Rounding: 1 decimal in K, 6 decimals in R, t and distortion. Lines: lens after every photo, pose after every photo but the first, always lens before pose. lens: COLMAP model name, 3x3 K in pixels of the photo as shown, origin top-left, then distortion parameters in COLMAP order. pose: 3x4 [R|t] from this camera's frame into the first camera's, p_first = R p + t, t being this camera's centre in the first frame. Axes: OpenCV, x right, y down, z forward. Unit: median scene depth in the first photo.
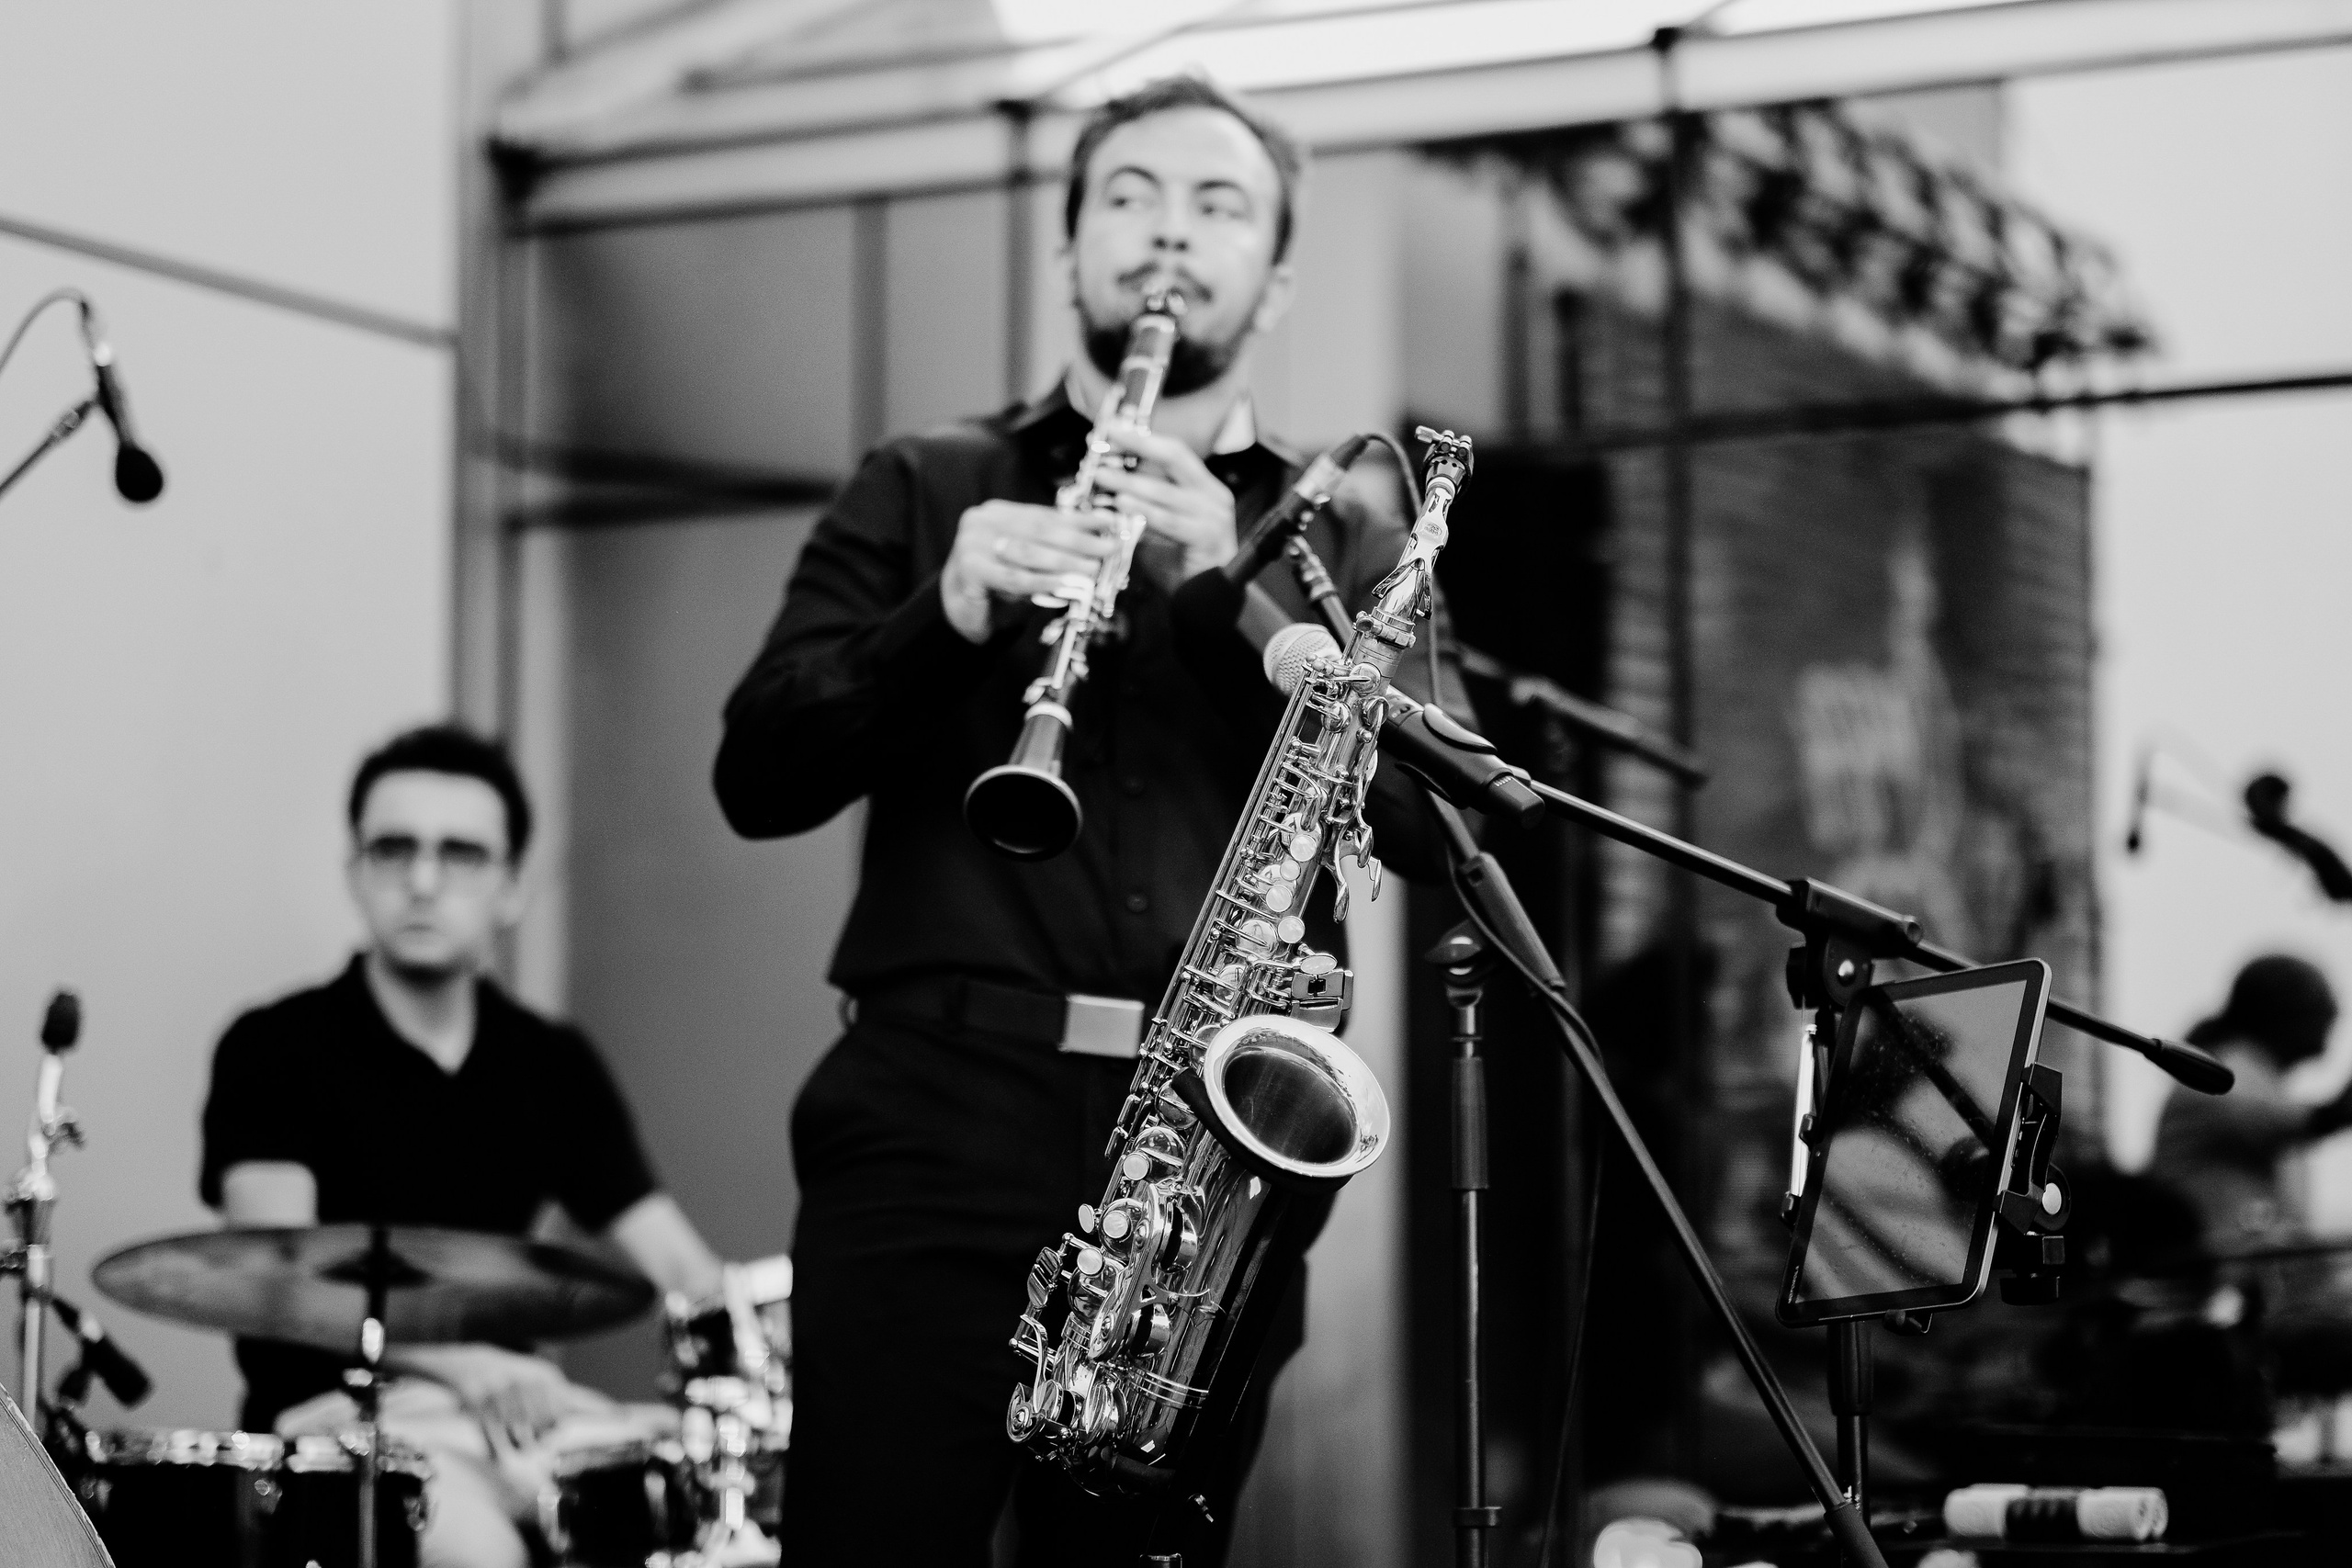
lens RADIAL K [[5688.9, 0, 1189.7], [0, 5688.9, 791.5], [0, 0, 1]] dist [-0.001113, 0.000000]
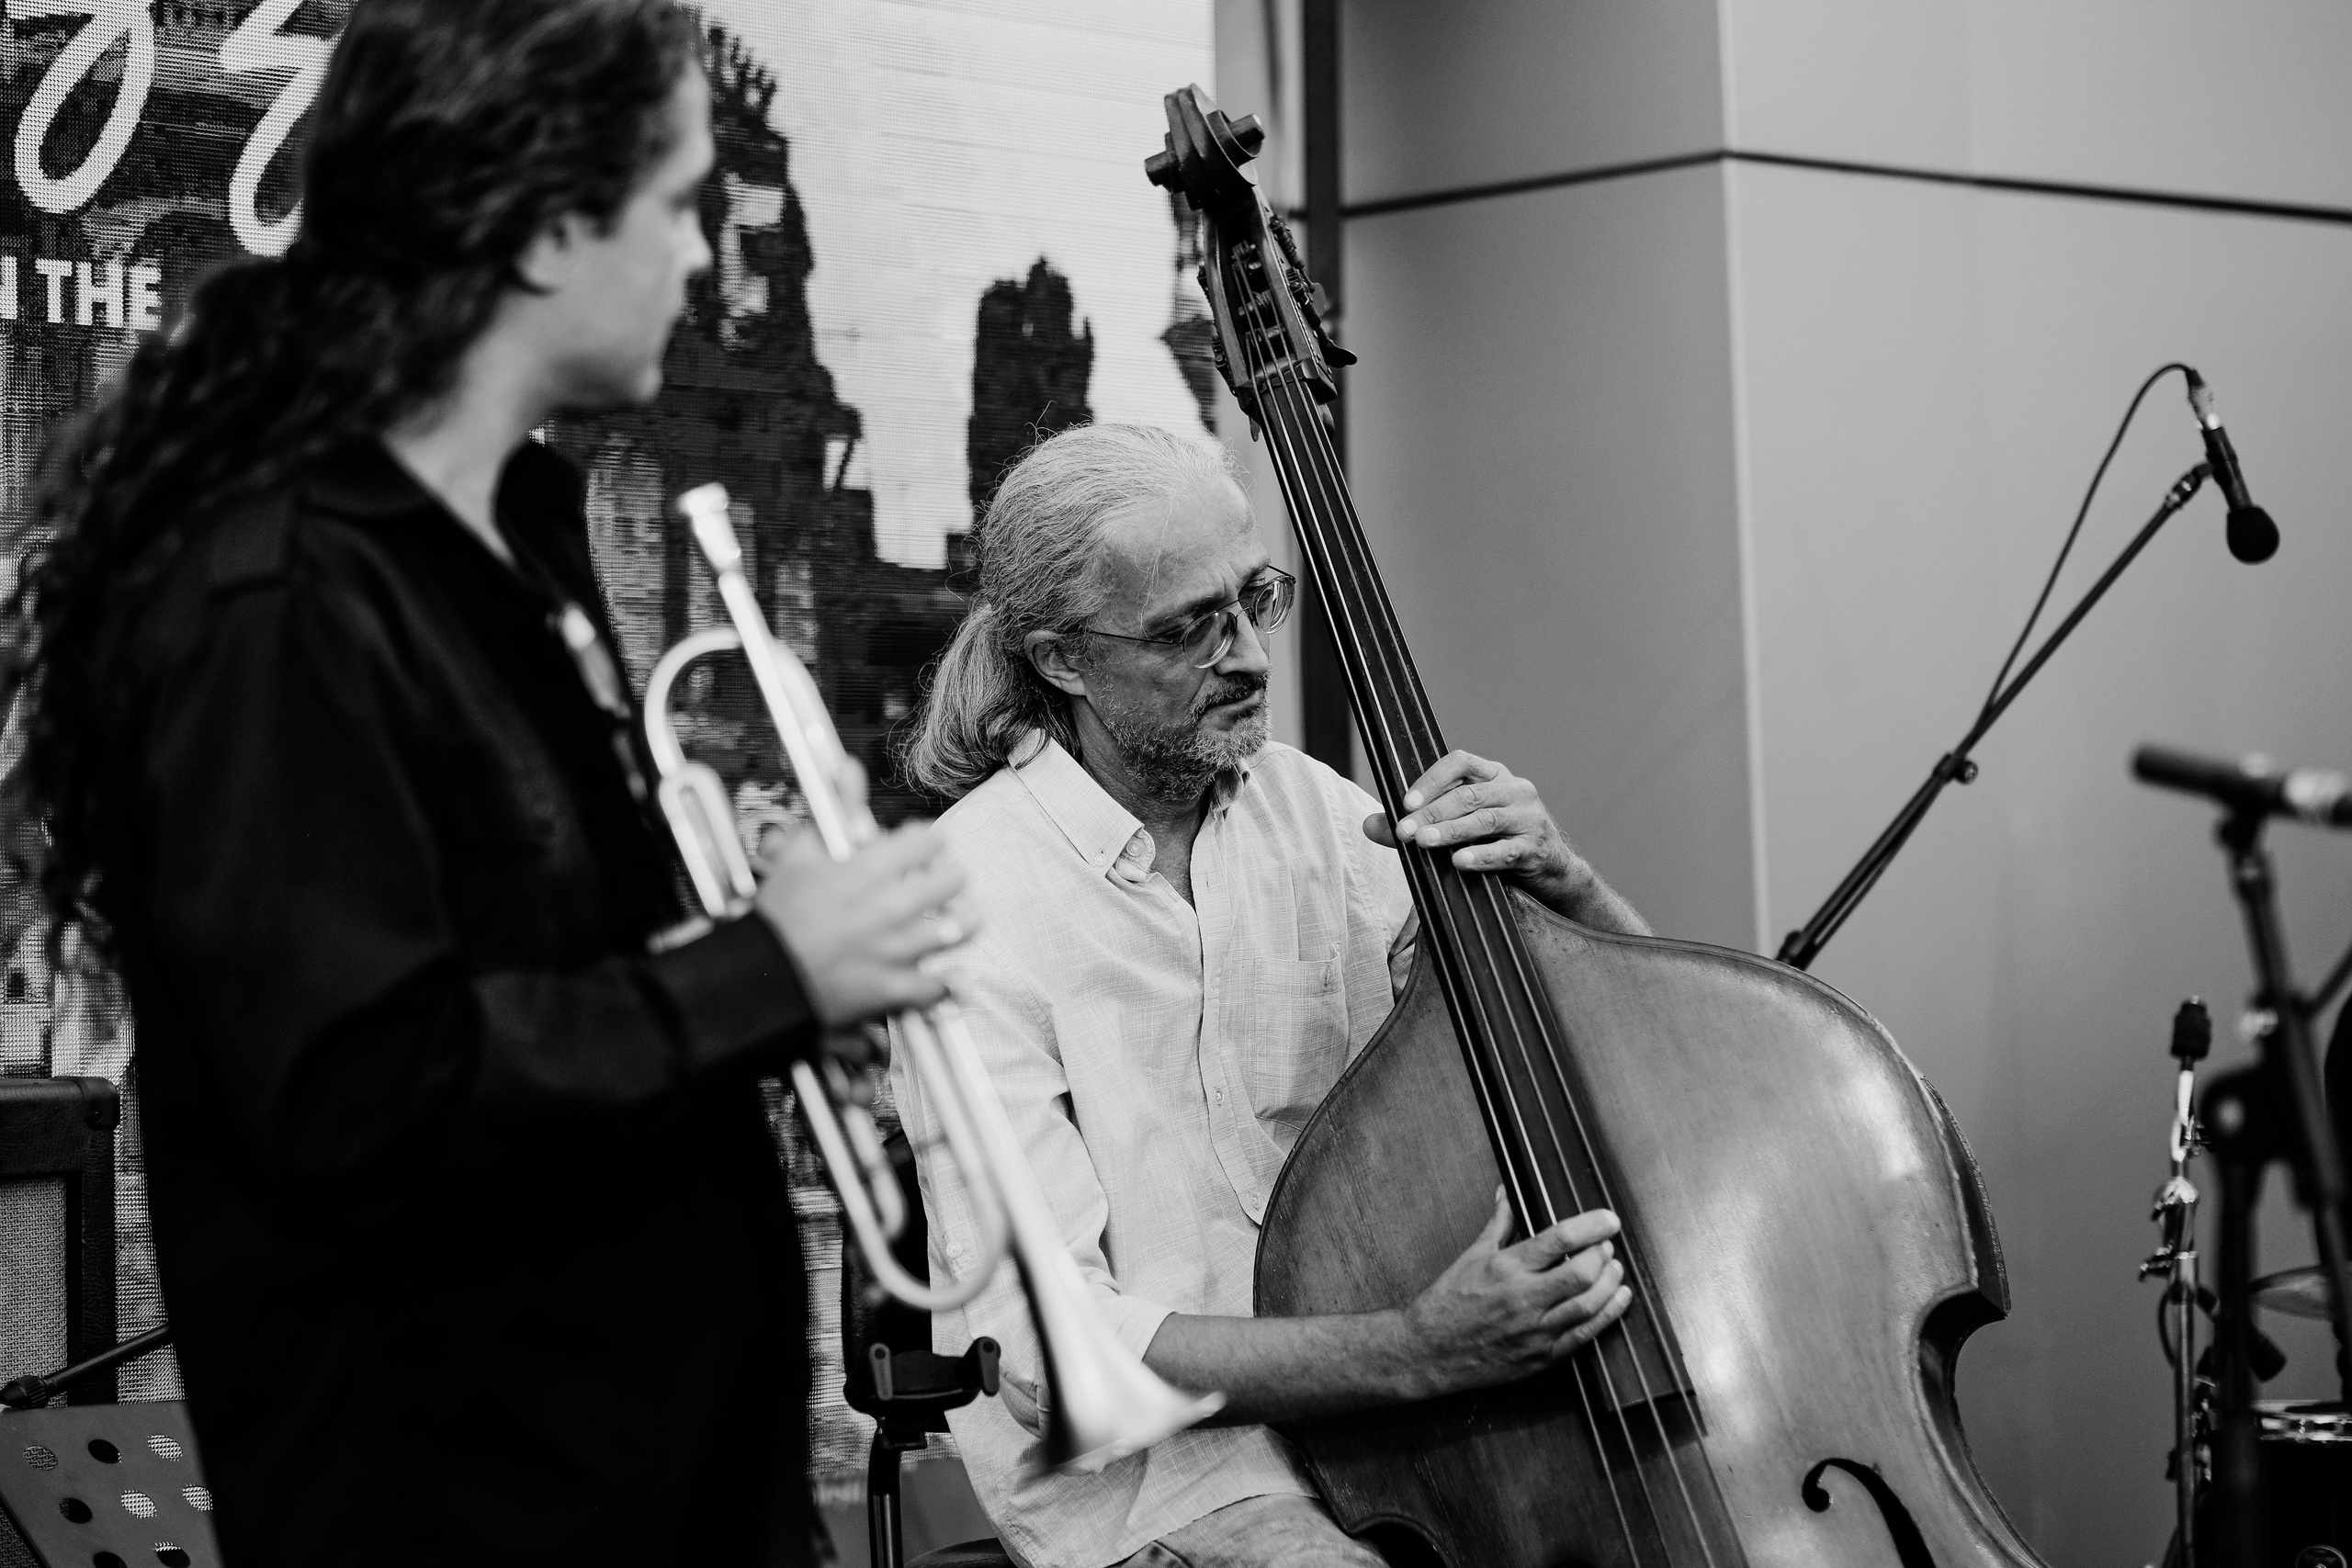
lens RADIAL K [[5688.9, 0, 1187.7], [0, 5688.9, 777.5], [0, 0, 1]] dist [-0.001113, 0.000000]
pose [[0.954637, -0.039643, -0.295122, -0.064533], [0.064493, 0.995100, 0.074945, -0.103223], [0.290705, -0.090579, 0.952516, -0.064235]]
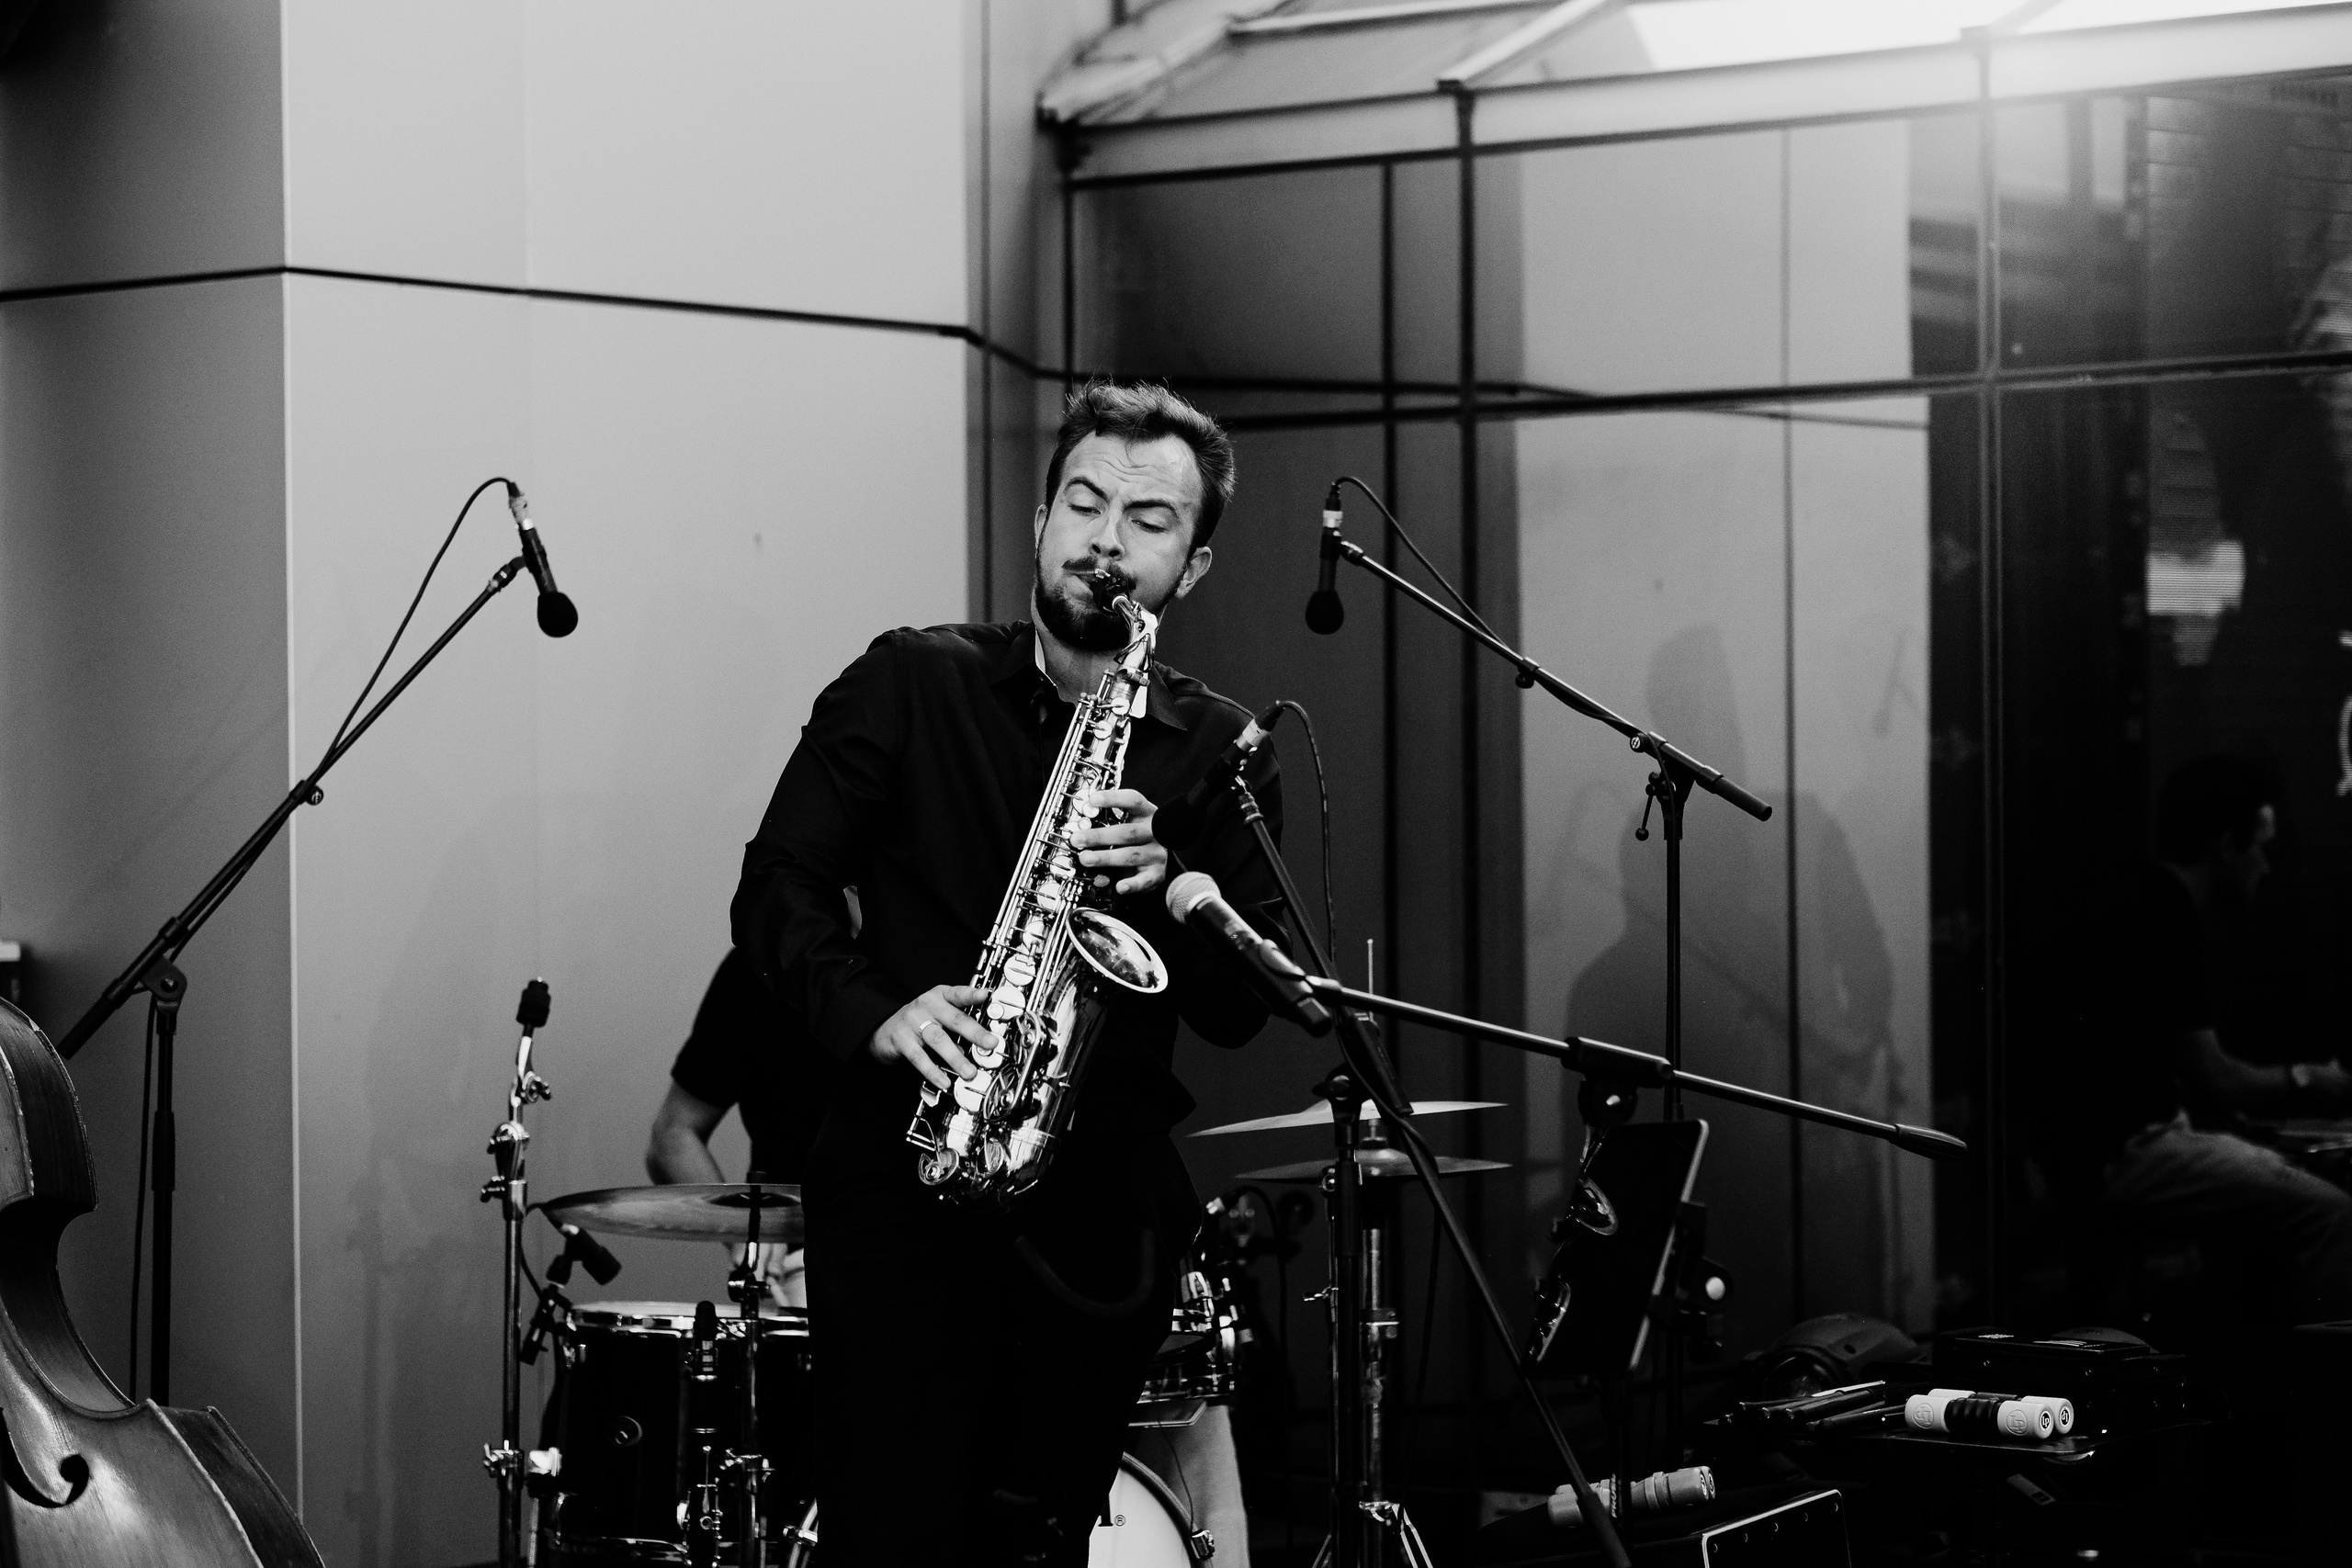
lens RADIAL K [[5688.9, 0, 1177.5], [0, 5688.9, 782.8], [0, 0, 1]] dist [-0.001113, 0.000000]
pose [[0.981122, -0.006506, -0.193279, 0.217029], [0.024732, 0.995449, 0.092035, -0.136454], [0.191801, -0.095077, 0.976818, -0.280150]]
